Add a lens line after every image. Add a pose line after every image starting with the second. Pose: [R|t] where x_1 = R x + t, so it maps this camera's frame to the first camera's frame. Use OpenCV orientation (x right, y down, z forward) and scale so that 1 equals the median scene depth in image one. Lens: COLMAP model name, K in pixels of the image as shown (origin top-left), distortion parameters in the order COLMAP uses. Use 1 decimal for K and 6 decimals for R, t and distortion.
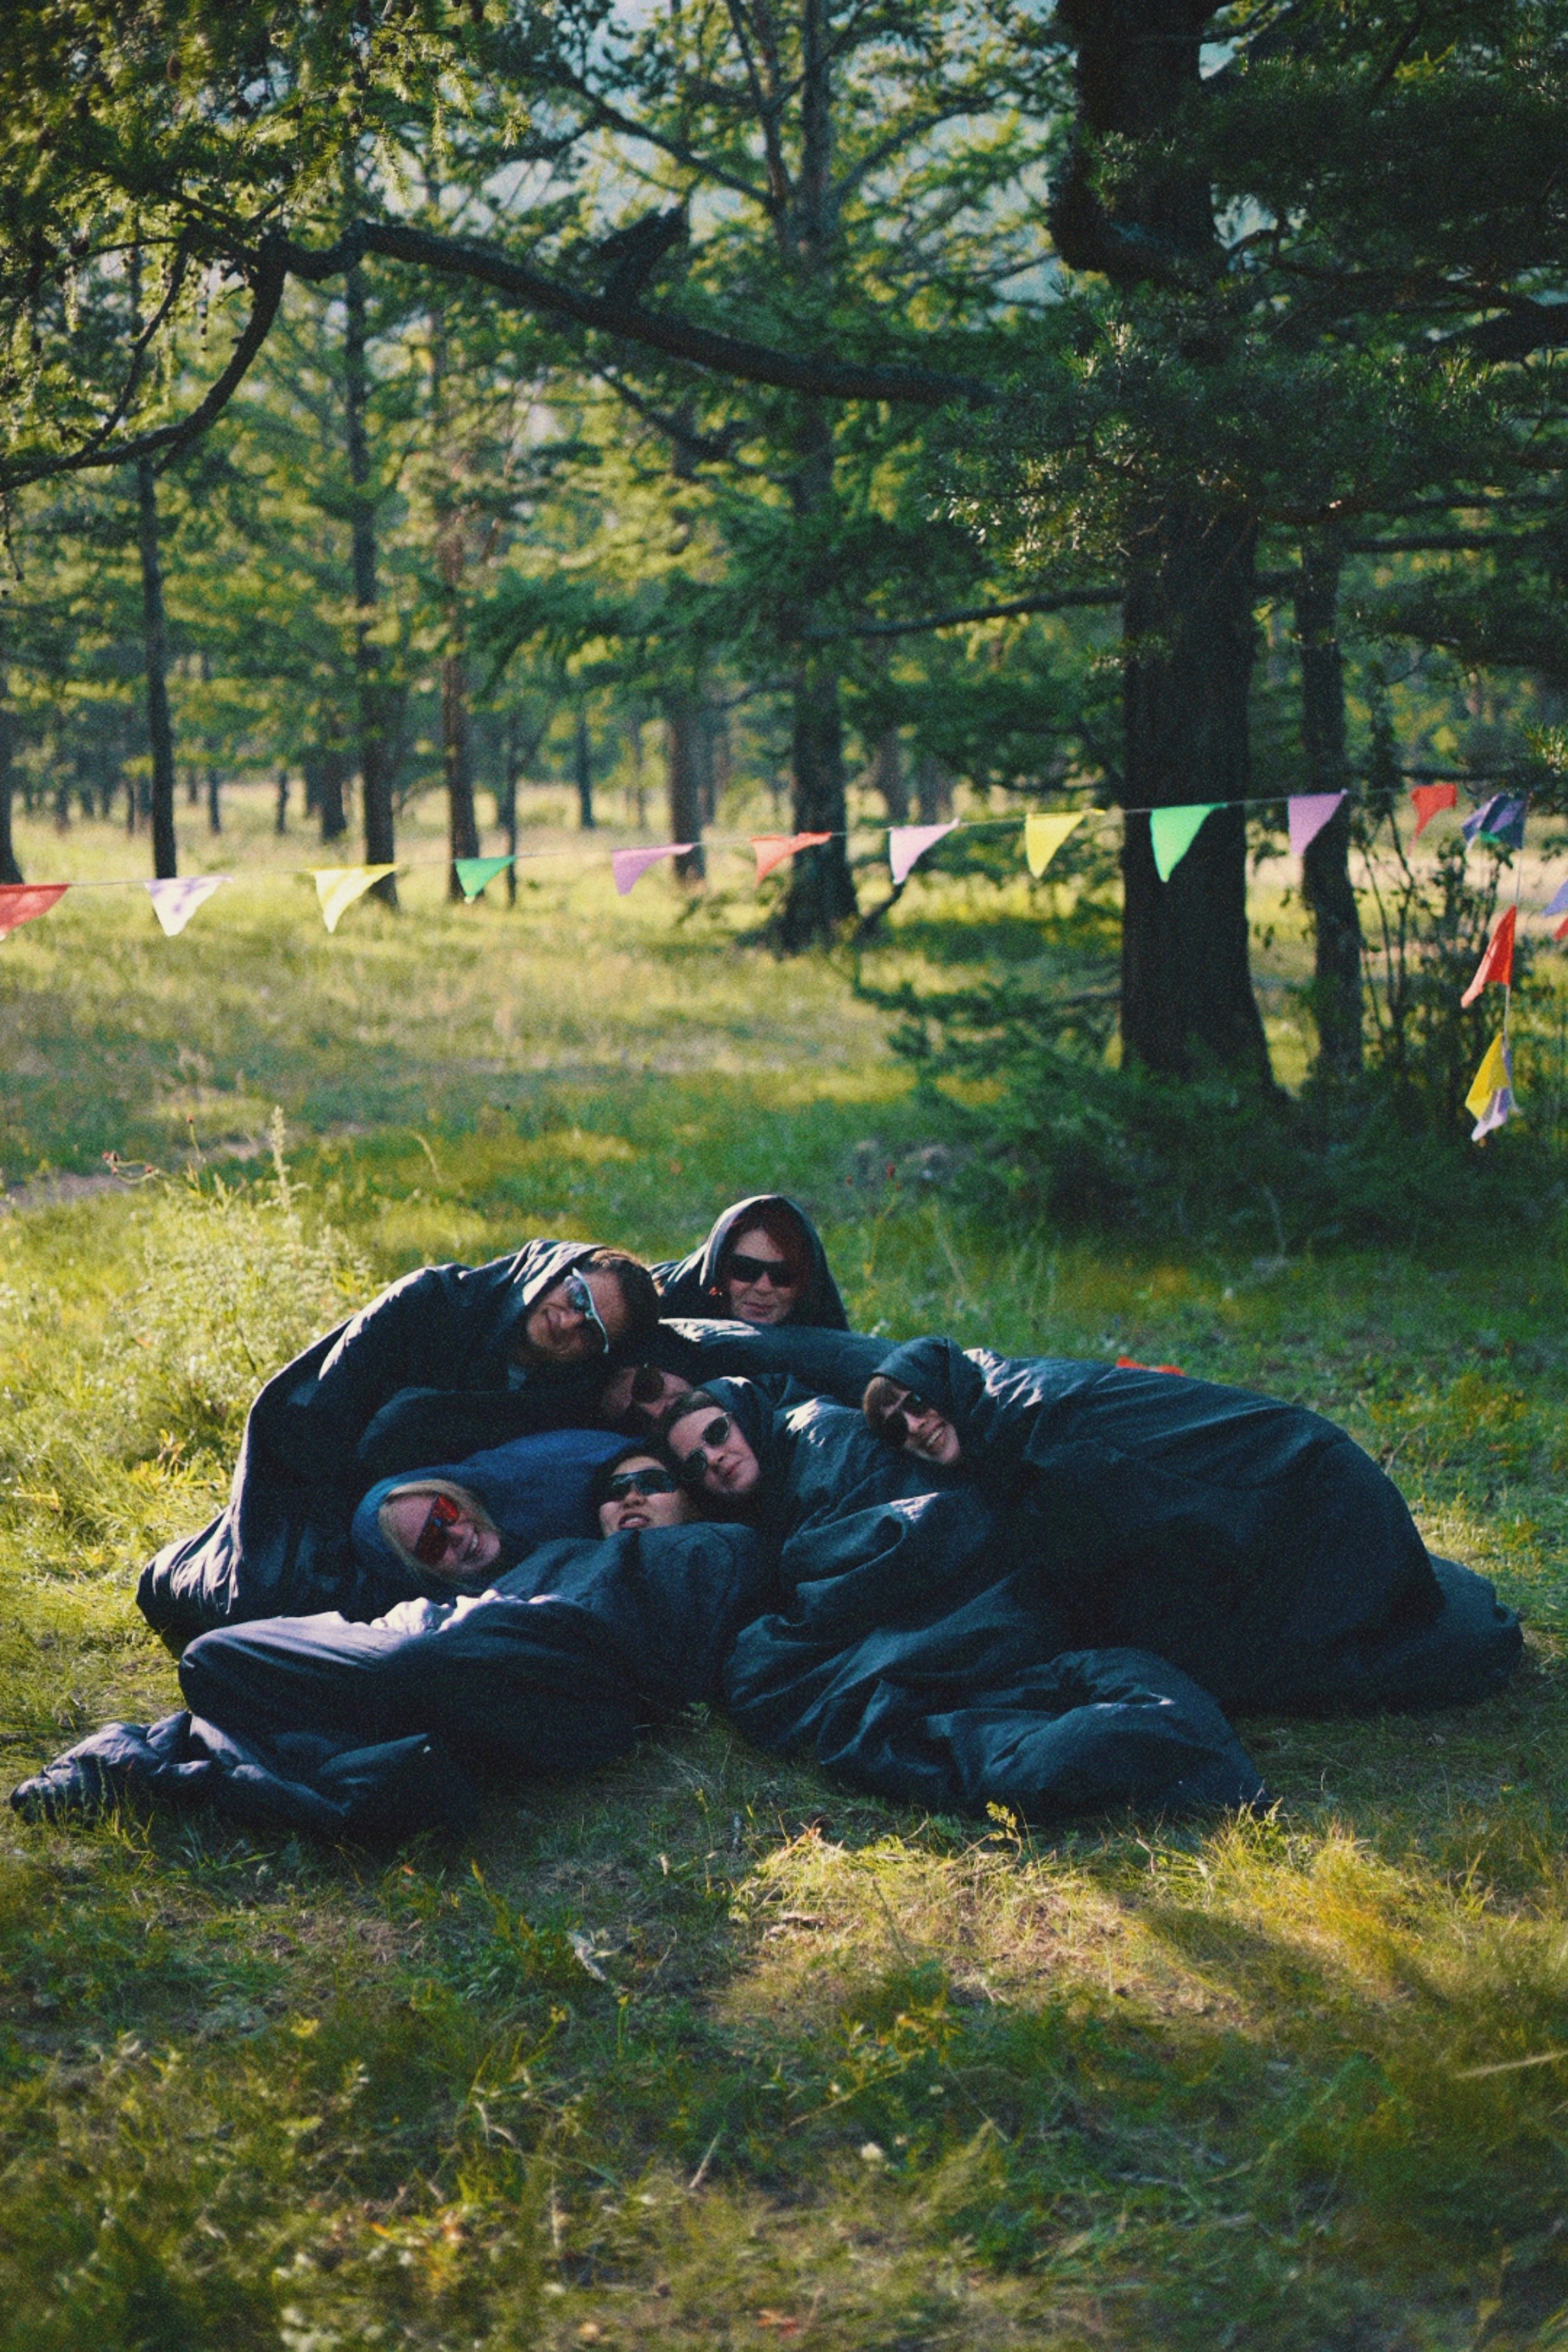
lens RADIAL K [[3508.3, 0, 784.0], [0, 3508.3, 1176.0], [0, 0, 1]] dist [0.048950, -0.201167]
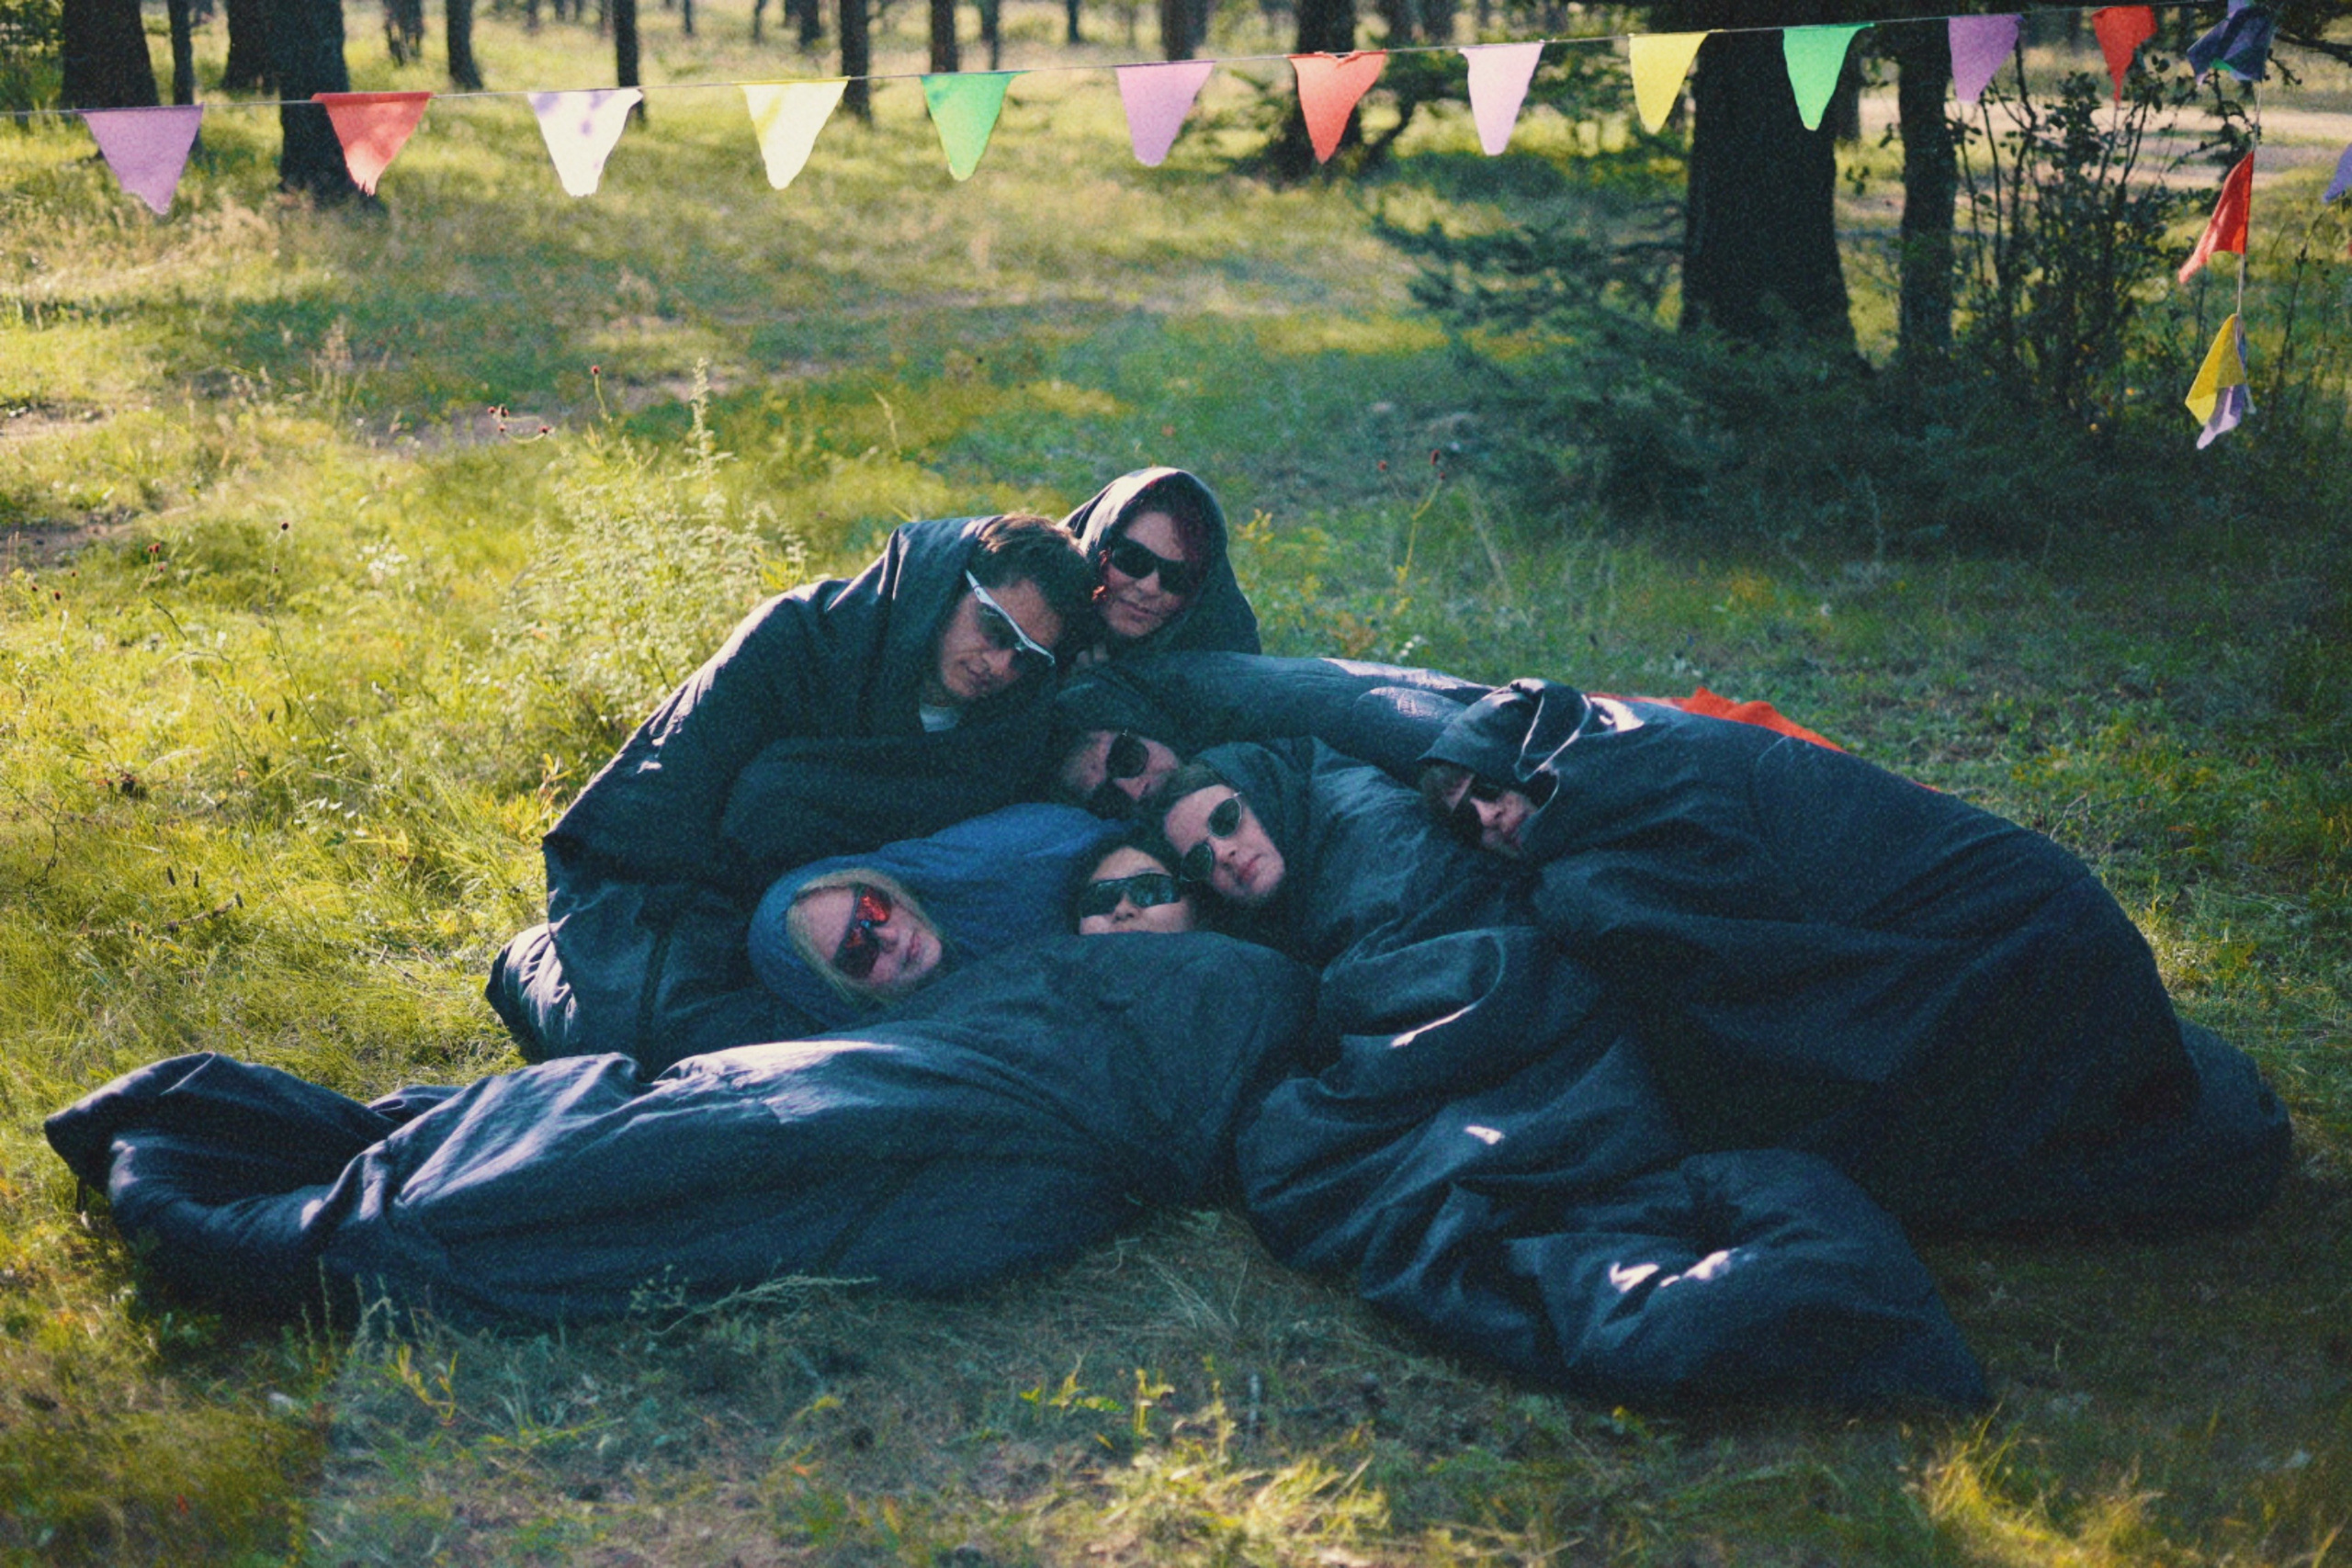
lens RADIAL K [[3508.0, 0, 1176.0], [0, 3508.0, 784.0], [0, 0, 1]] dist [0.048950, -0.201167]
pose [[0.999267, 0.031936, -0.021085, -0.010348], [-0.029507, 0.993835, 0.106869, -0.010790], [0.024368, -0.106168, 0.994050, 0.159386]]
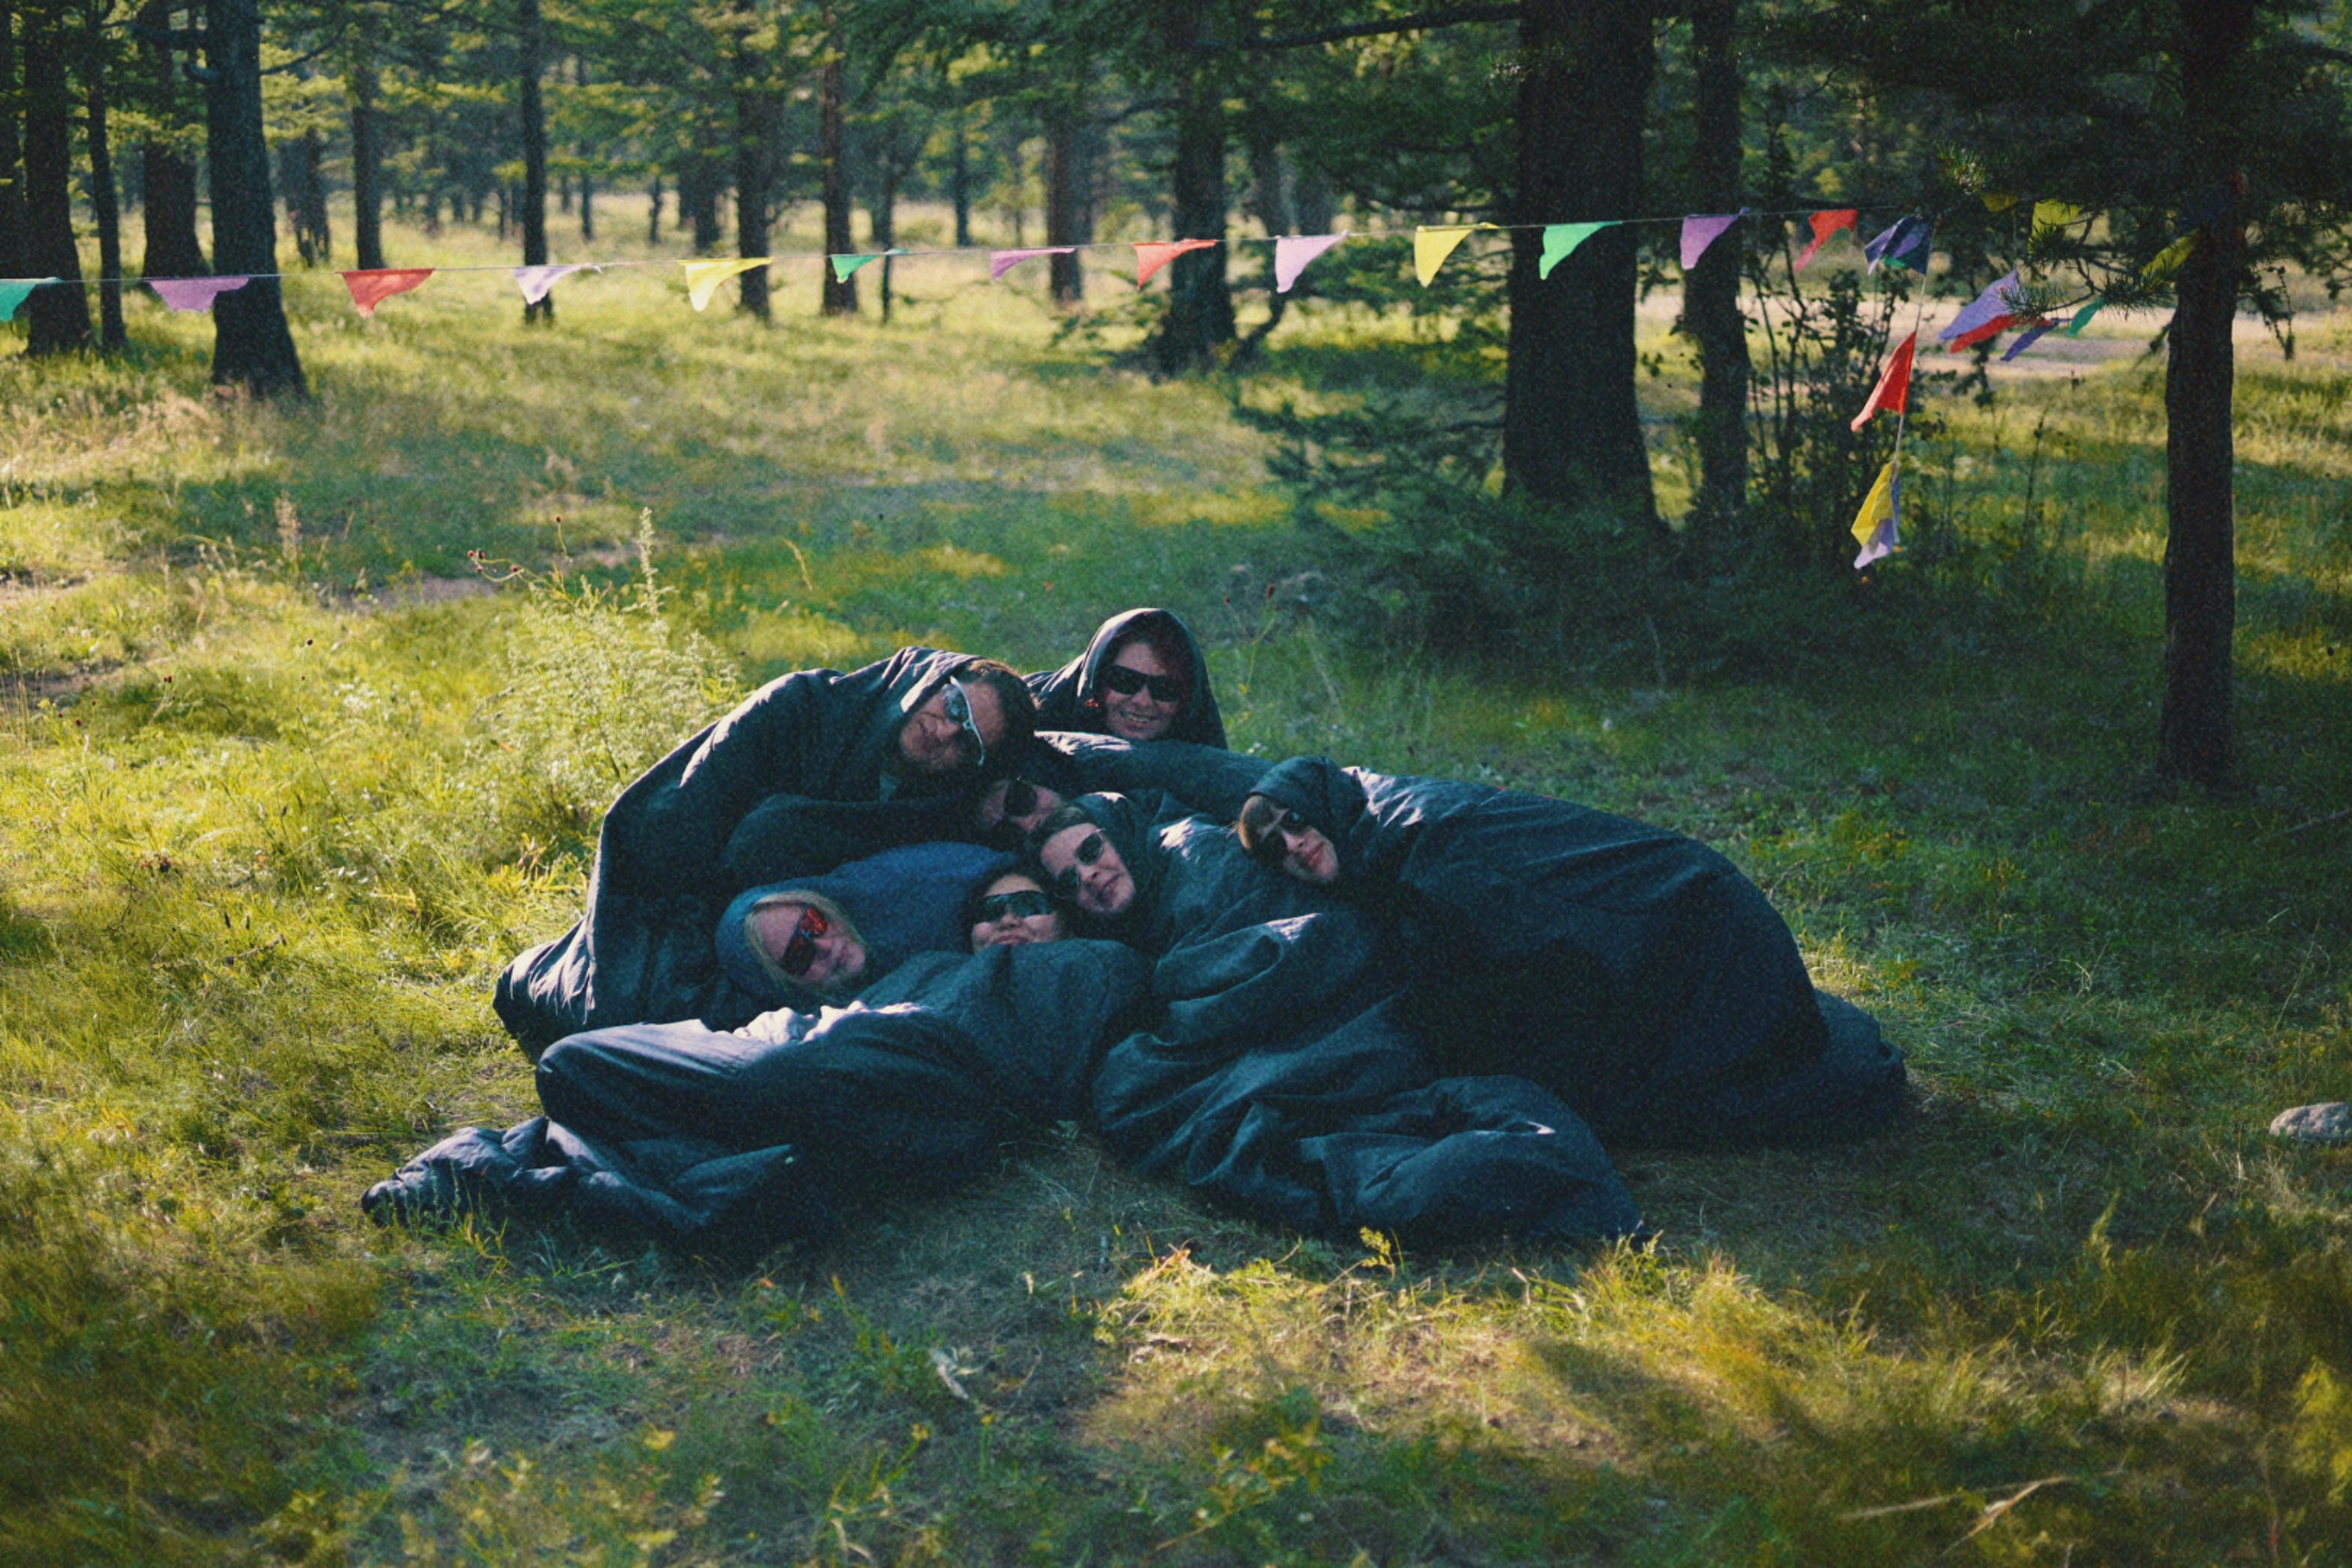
lens RADIAL K [[3508.0, 0, 1176.0], [0, 3508.0, 784.0], [0, 0, 1]] dist [0.048950, -0.201167]
pose [[0.999653, 0.025028, 0.008194, -0.002423], [-0.025414, 0.998376, 0.050977, 0.003225], [-0.006905, -0.051167, 0.998666, 0.015328]]
